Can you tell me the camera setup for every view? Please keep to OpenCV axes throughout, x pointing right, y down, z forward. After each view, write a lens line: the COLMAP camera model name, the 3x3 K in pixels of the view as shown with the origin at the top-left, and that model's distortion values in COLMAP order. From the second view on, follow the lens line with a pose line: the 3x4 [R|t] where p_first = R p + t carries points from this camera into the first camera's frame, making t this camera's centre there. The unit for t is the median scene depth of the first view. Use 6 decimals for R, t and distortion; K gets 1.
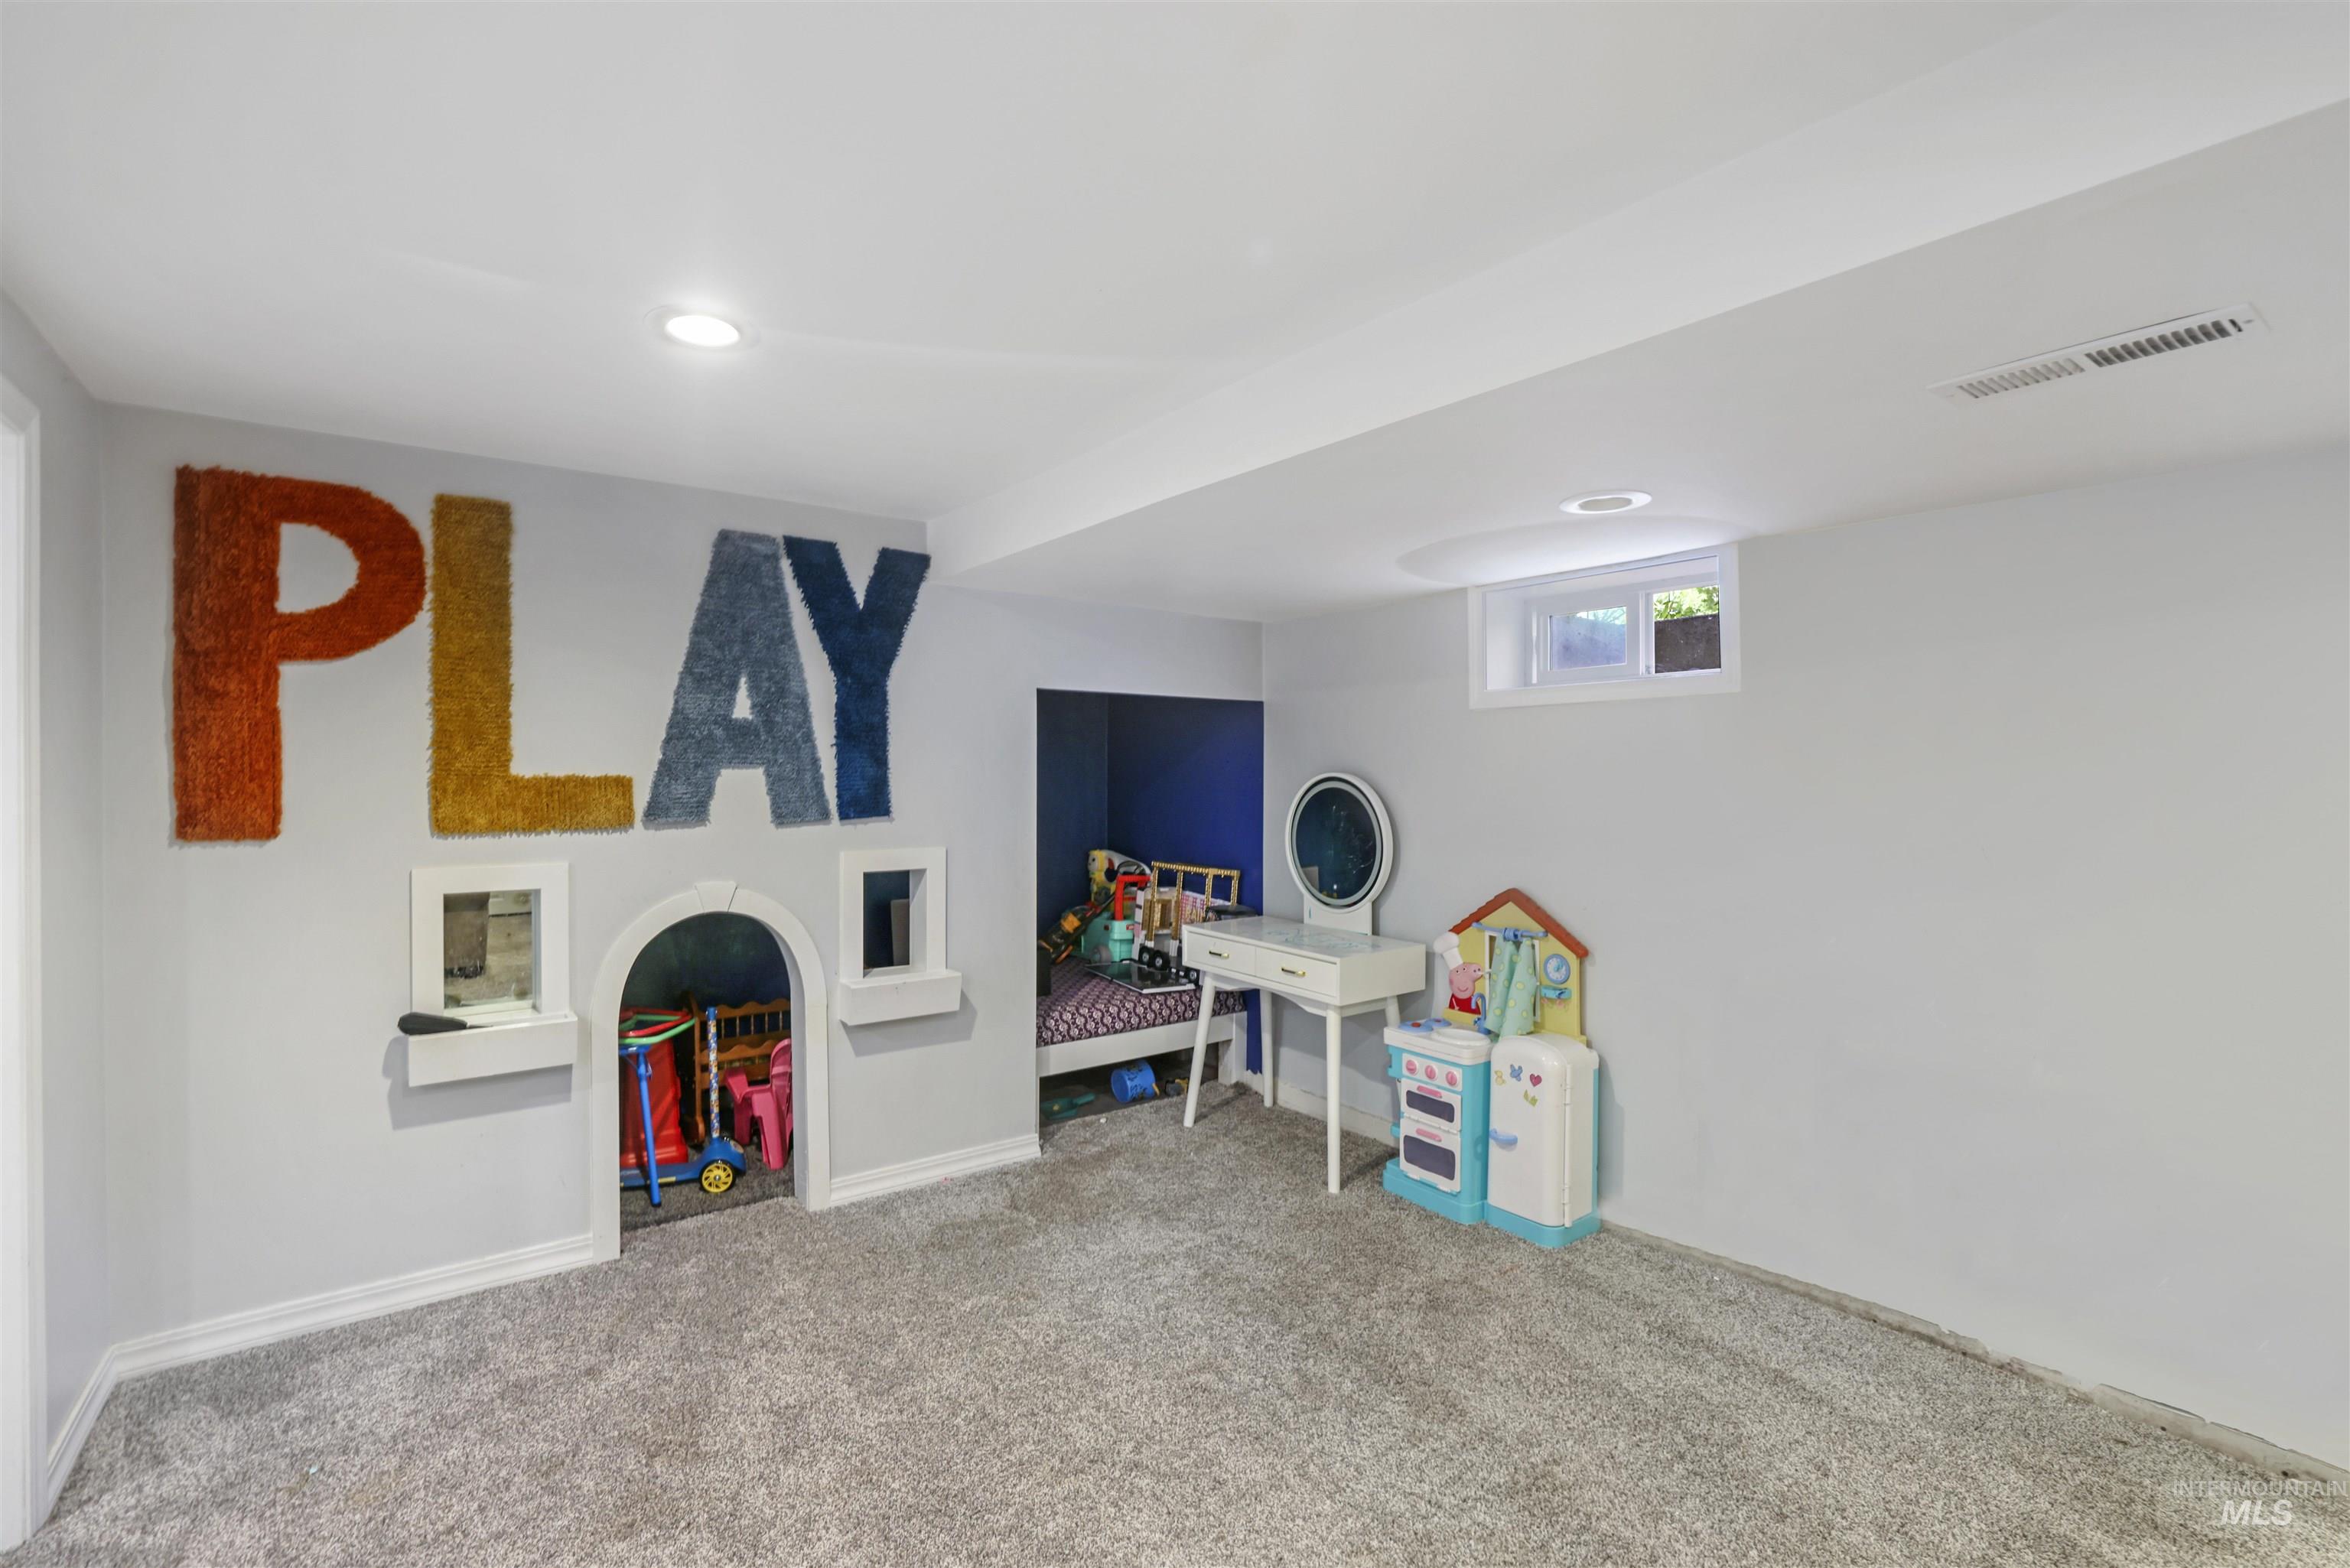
lens RADIAL K [[1052.5, 0, 1174.2], [0, 1052.5, 778.1], [0, 0, 1]] dist [-0.019247, 0.003728]
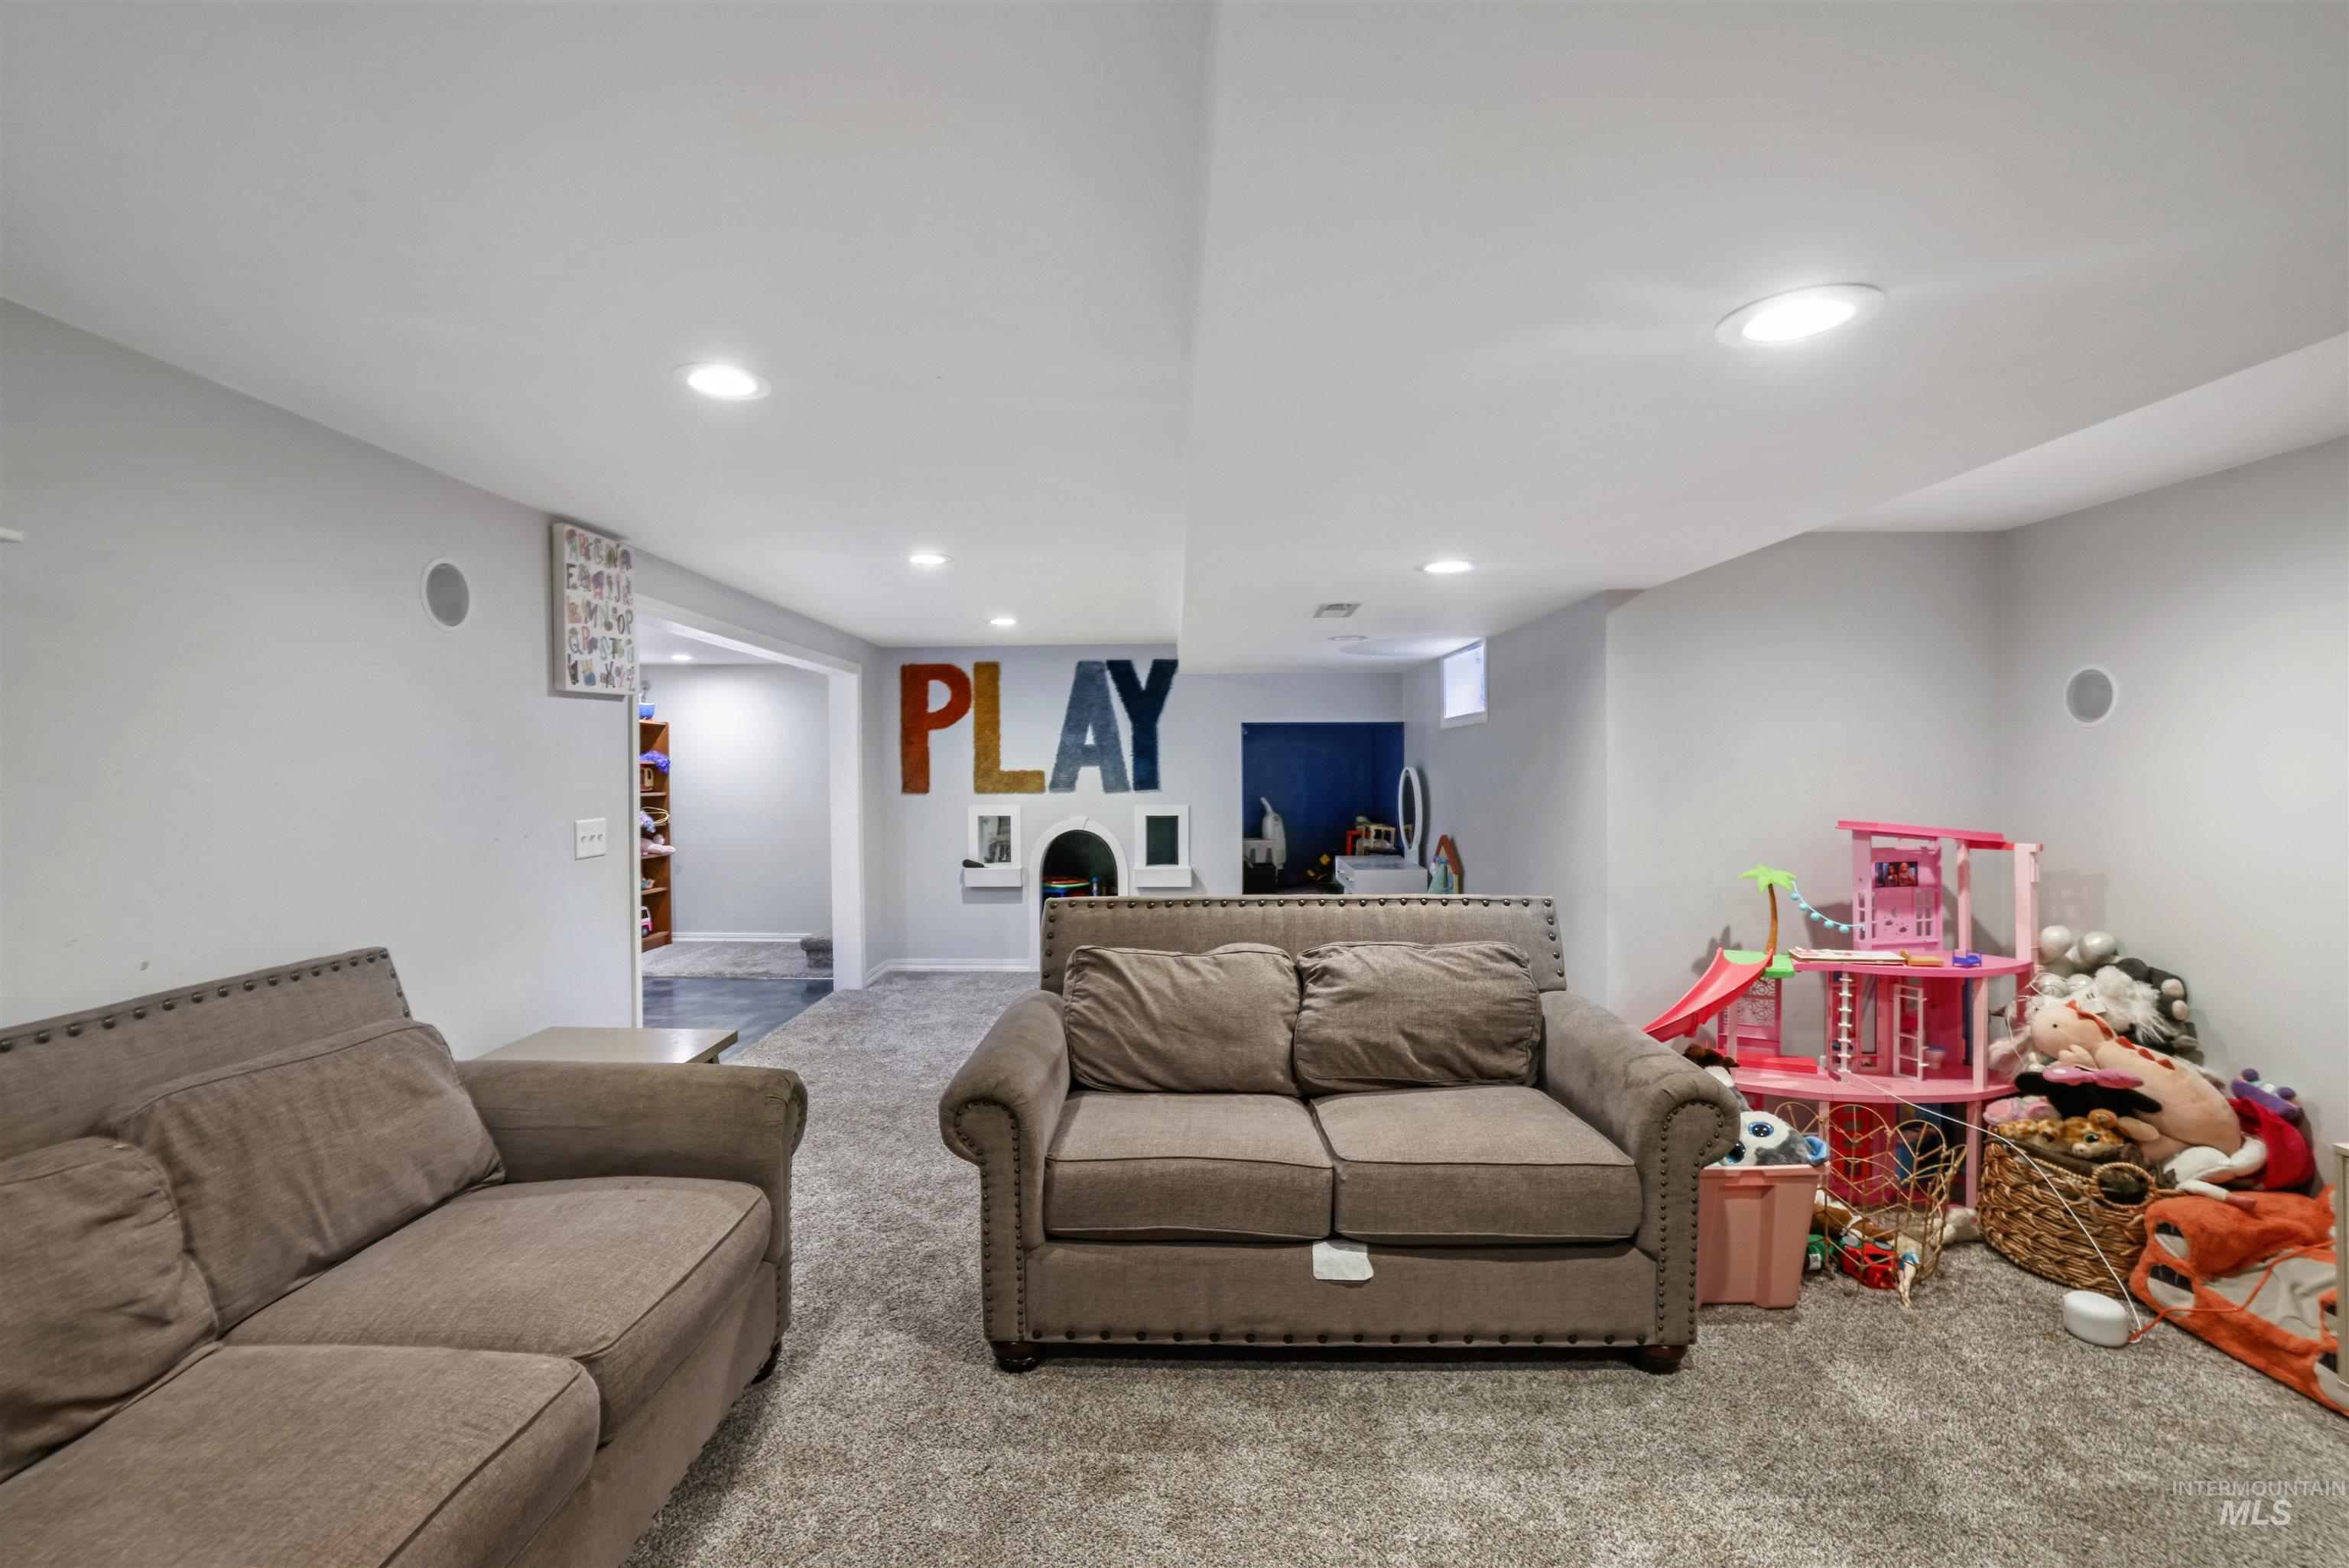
lens RADIAL K [[1052.0, 0, 1173.8], [0, 1052.0, 782.3], [0, 0, 1]] dist [-0.019247, 0.003728]
pose [[0.804613, 0.009808, -0.593718, 1.092984], [0.002620, 0.999795, 0.020067, -0.021062], [0.593793, -0.017702, 0.804423, -0.717548]]
